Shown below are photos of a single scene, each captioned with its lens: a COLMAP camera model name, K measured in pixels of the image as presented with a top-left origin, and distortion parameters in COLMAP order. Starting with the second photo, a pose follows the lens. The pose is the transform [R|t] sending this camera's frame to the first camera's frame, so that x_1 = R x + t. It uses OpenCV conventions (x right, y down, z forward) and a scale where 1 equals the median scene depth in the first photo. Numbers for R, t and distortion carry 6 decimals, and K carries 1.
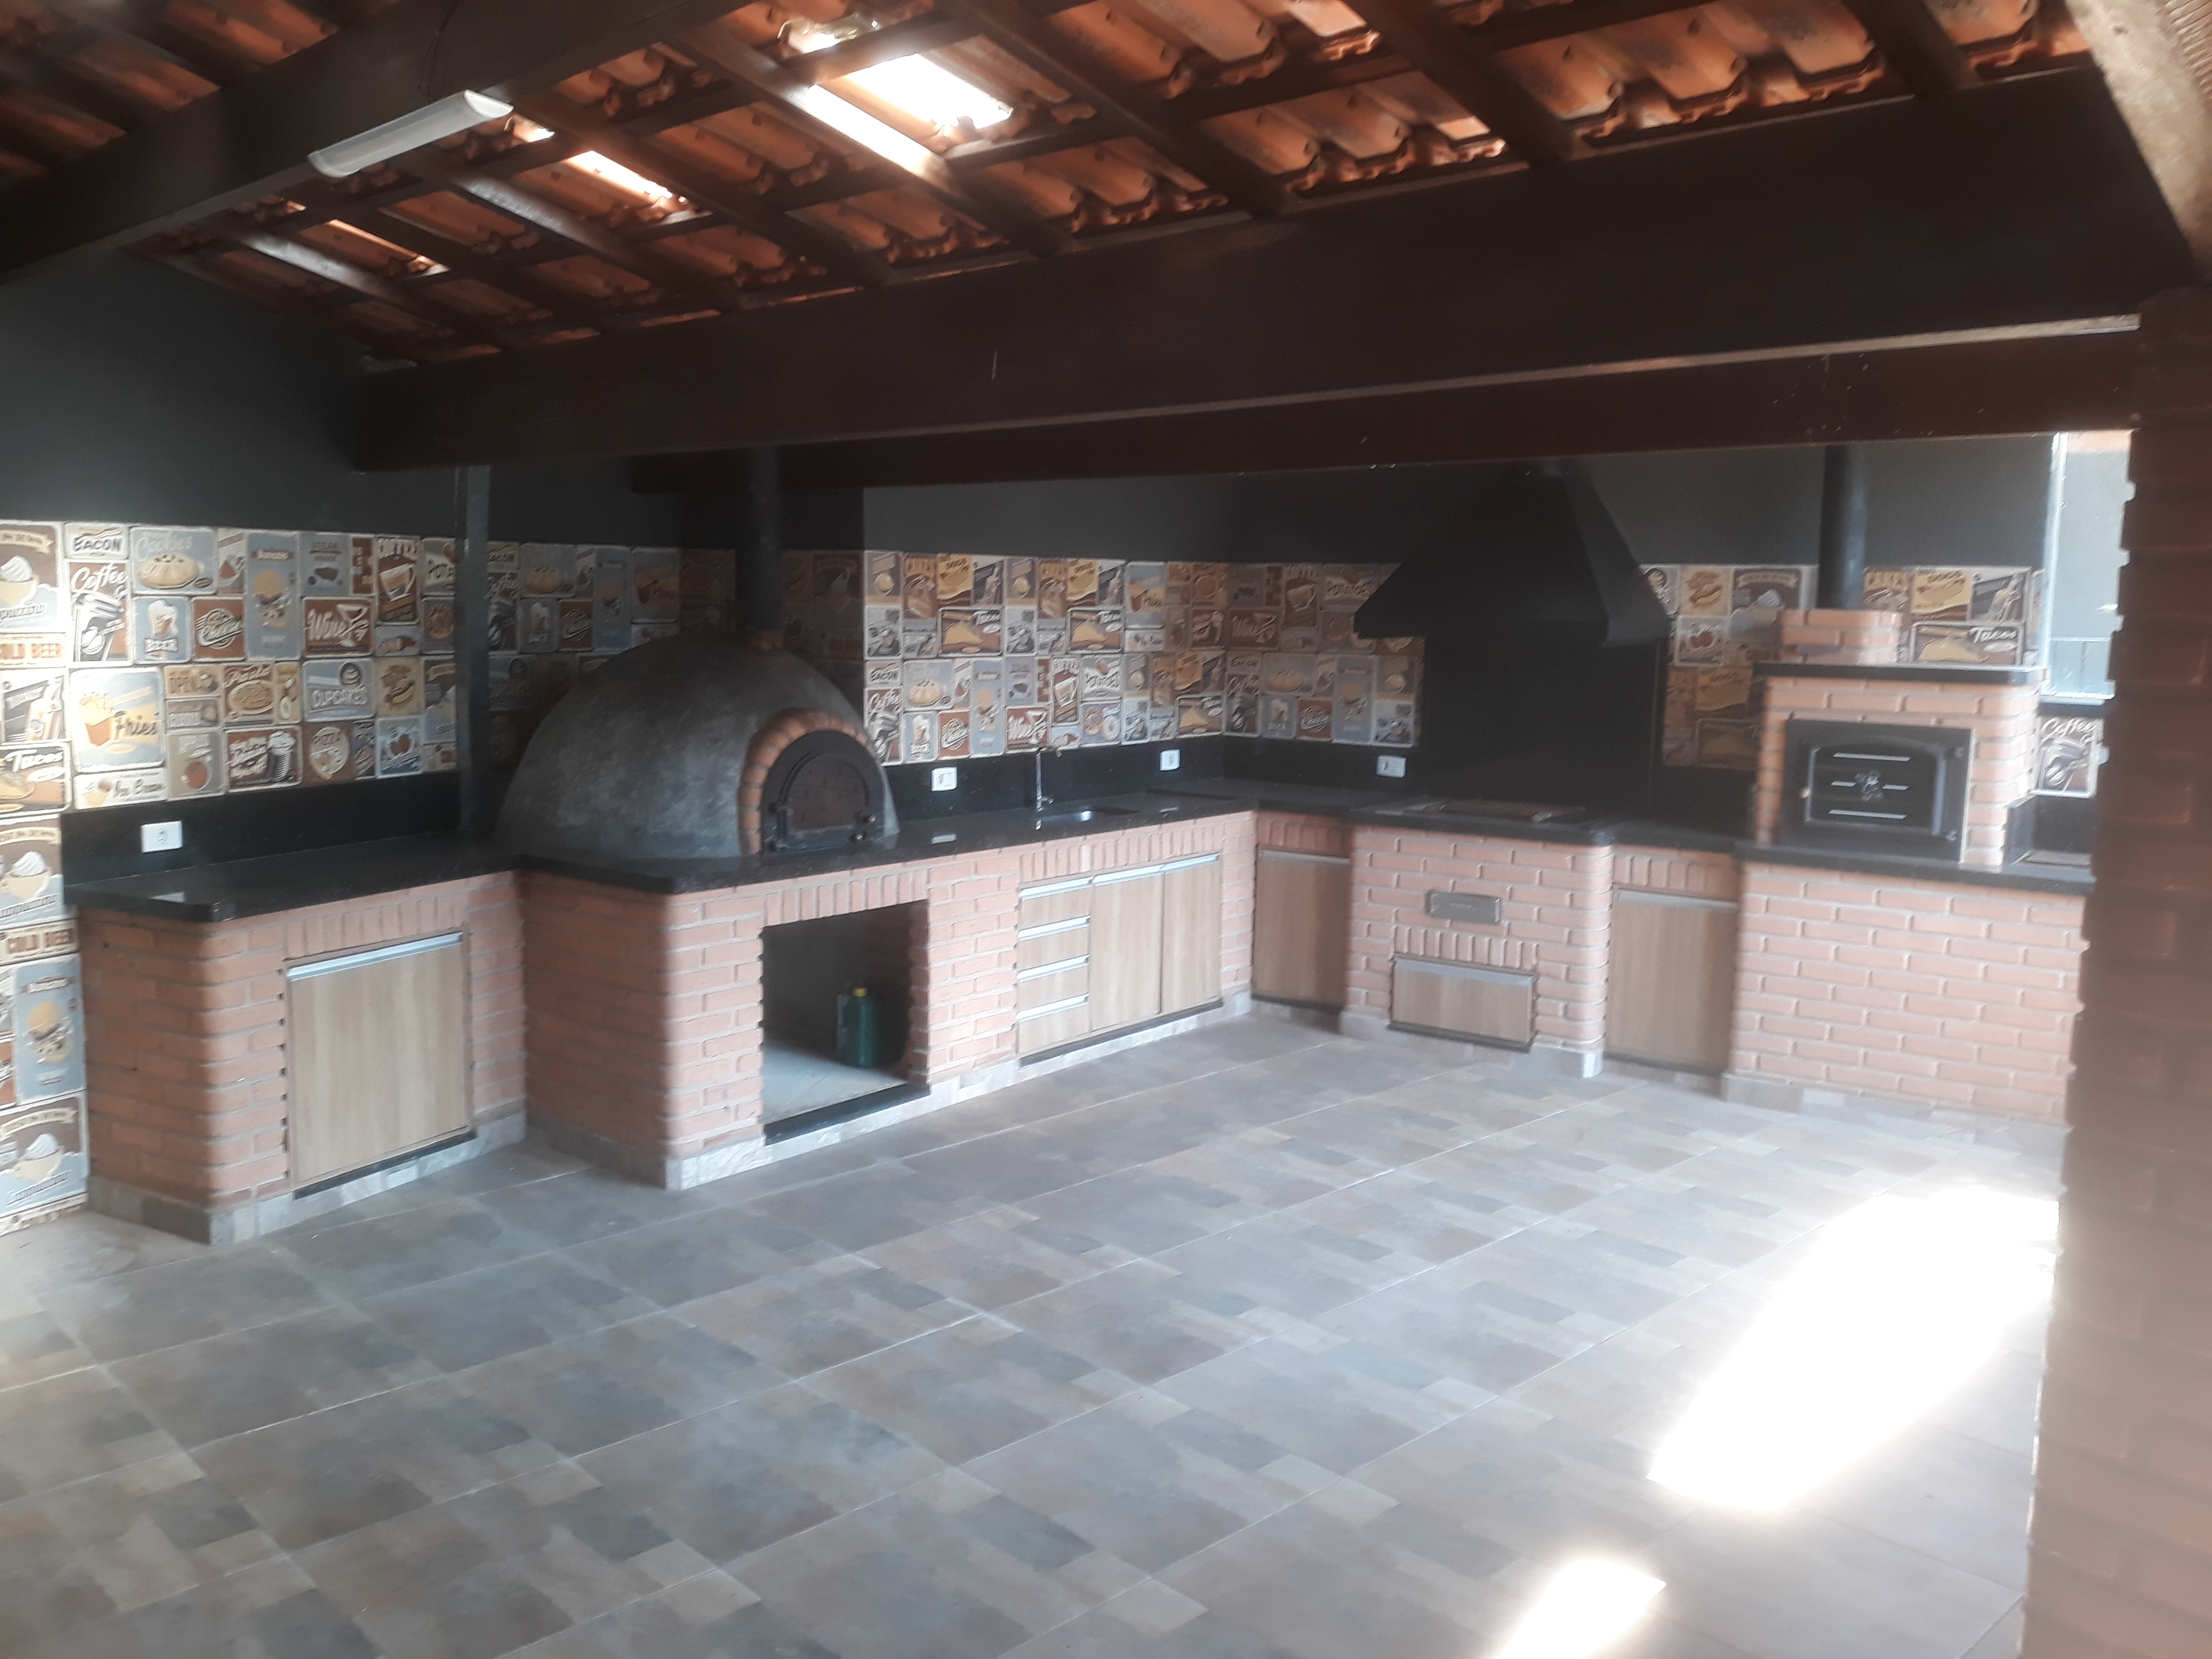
lens RADIAL K [[1732.6, 0, 1106.0], [0, 1732.6, 829.5], [0, 0, 1]] dist [0.213041, -0.607909]
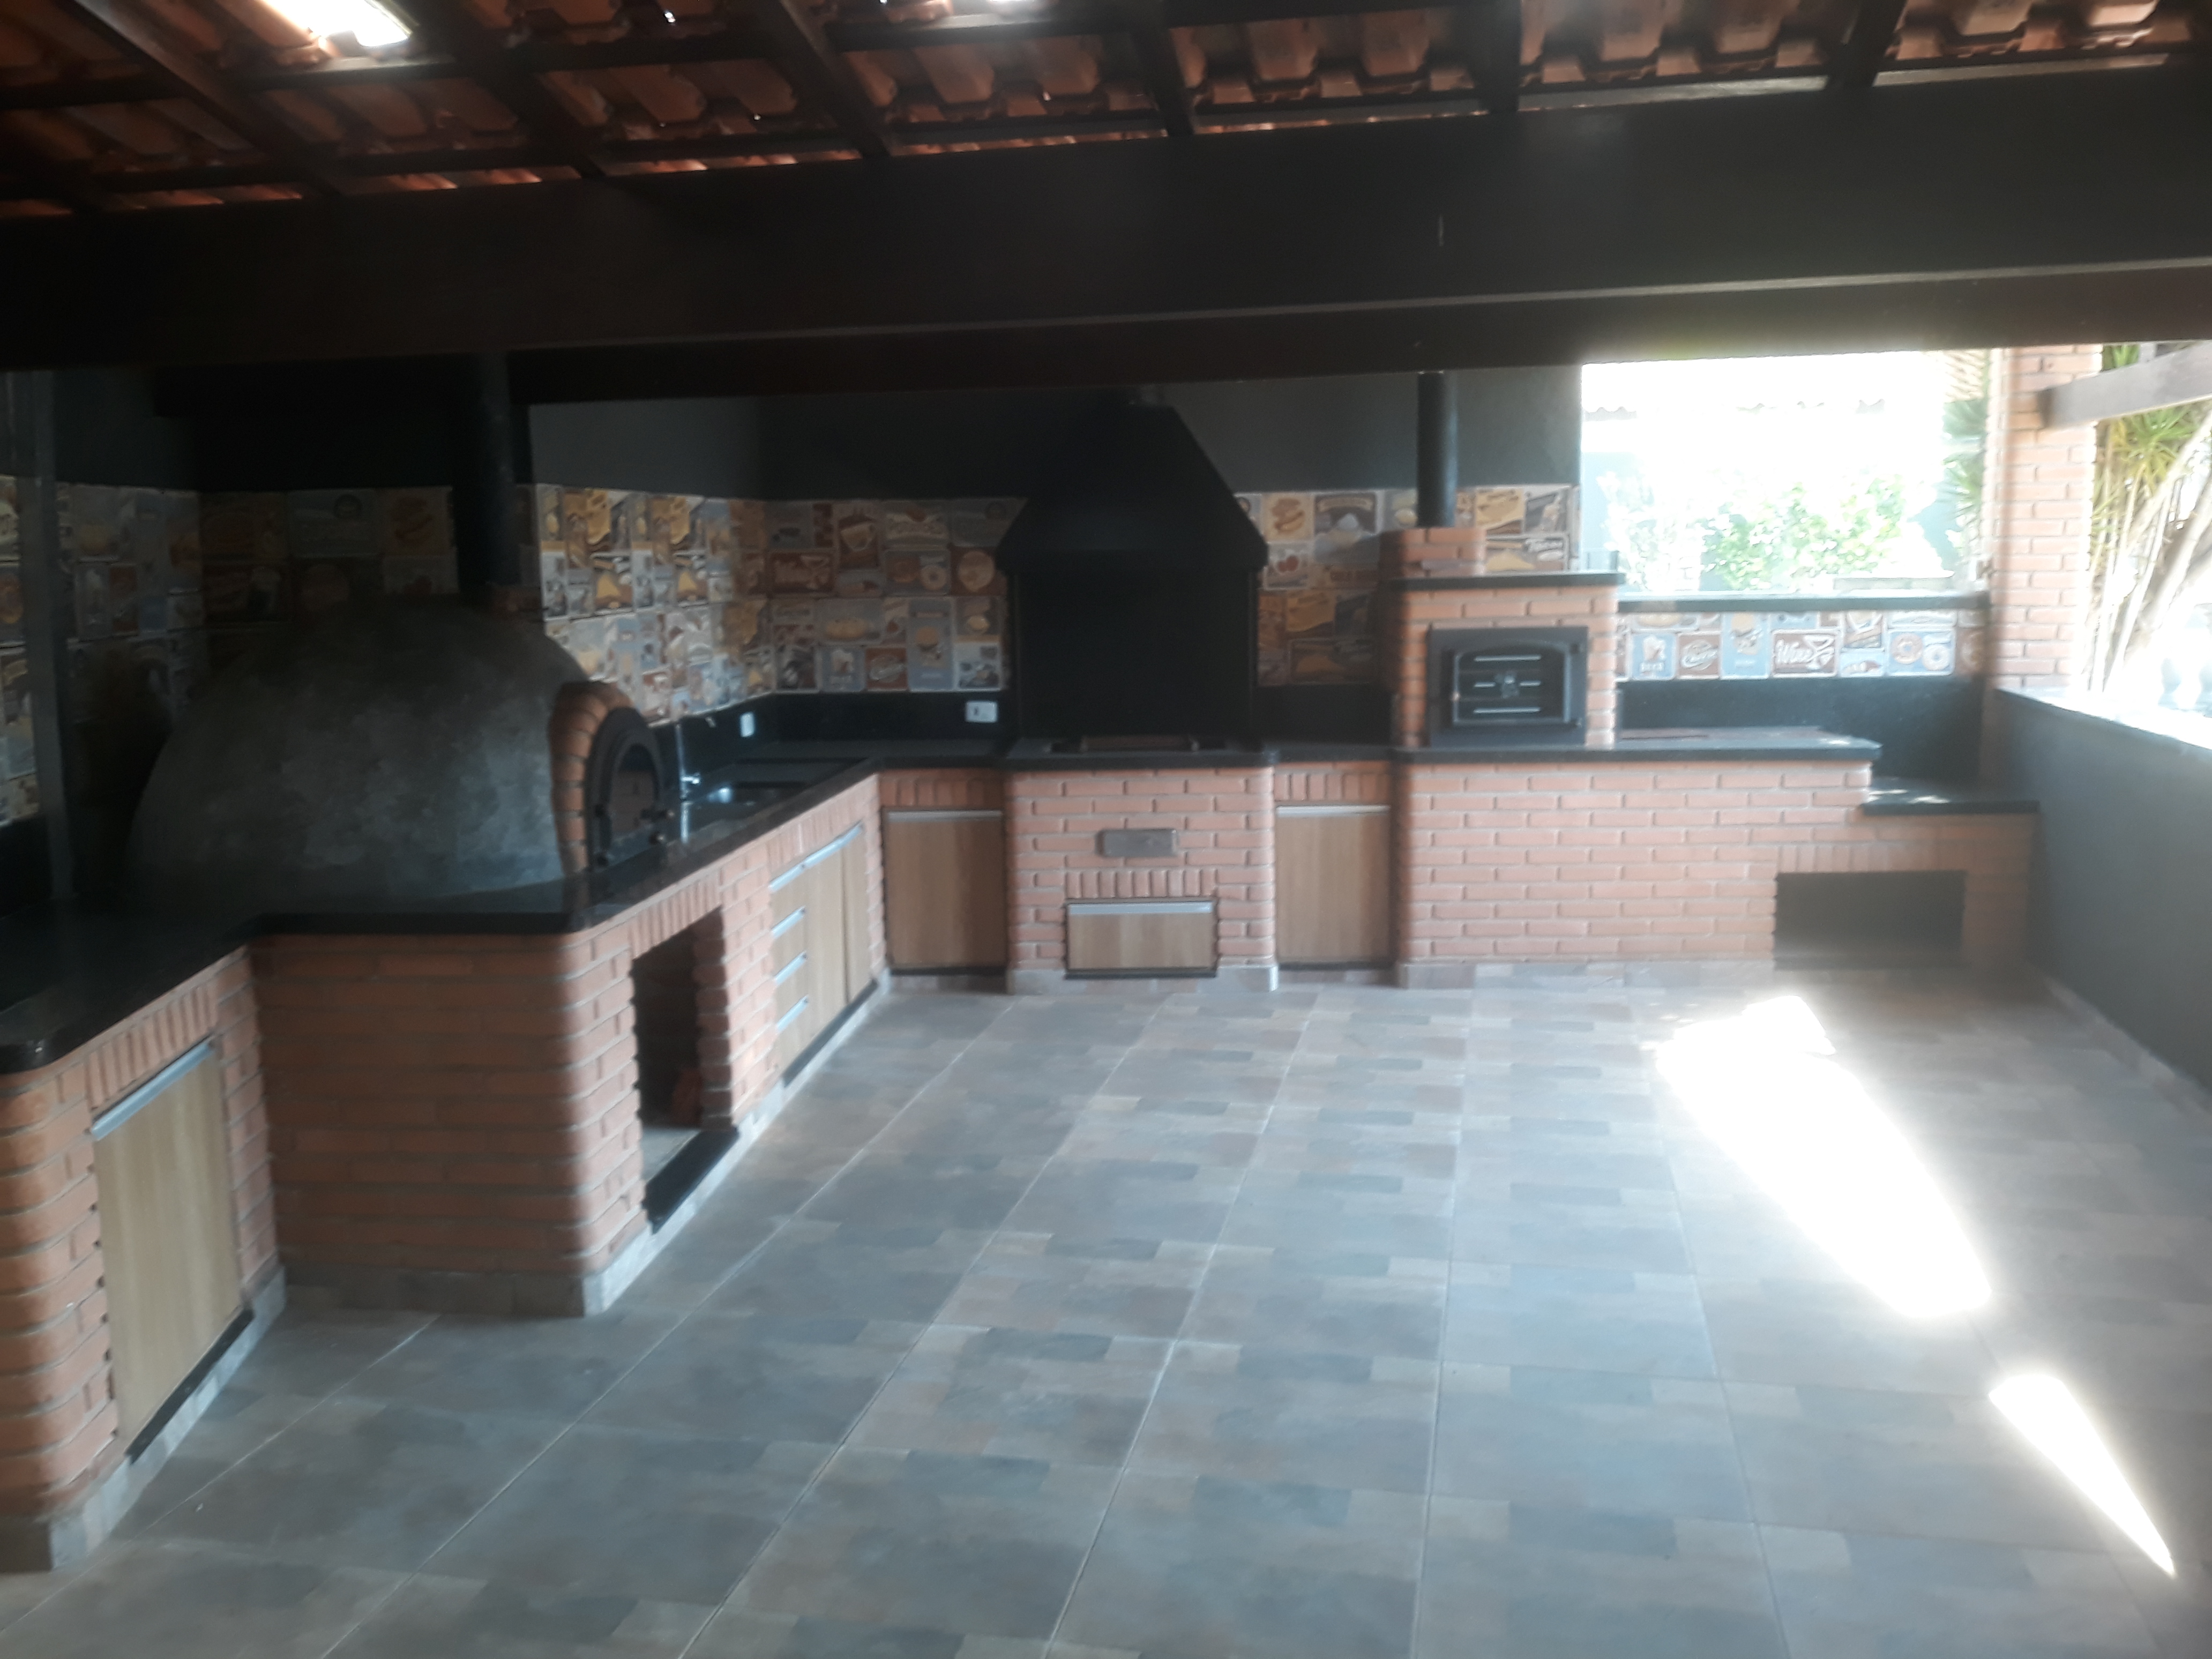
lens RADIAL K [[1754.1, 0, 1106.0], [0, 1754.1, 829.5], [0, 0, 1]] dist [0.109466, -0.230590]
pose [[0.845841, -0.117942, 0.520233, -0.371551], [0.106698, 0.992950, 0.051631, -0.018647], [-0.522655, 0.011836, 0.852462, 0.187631]]
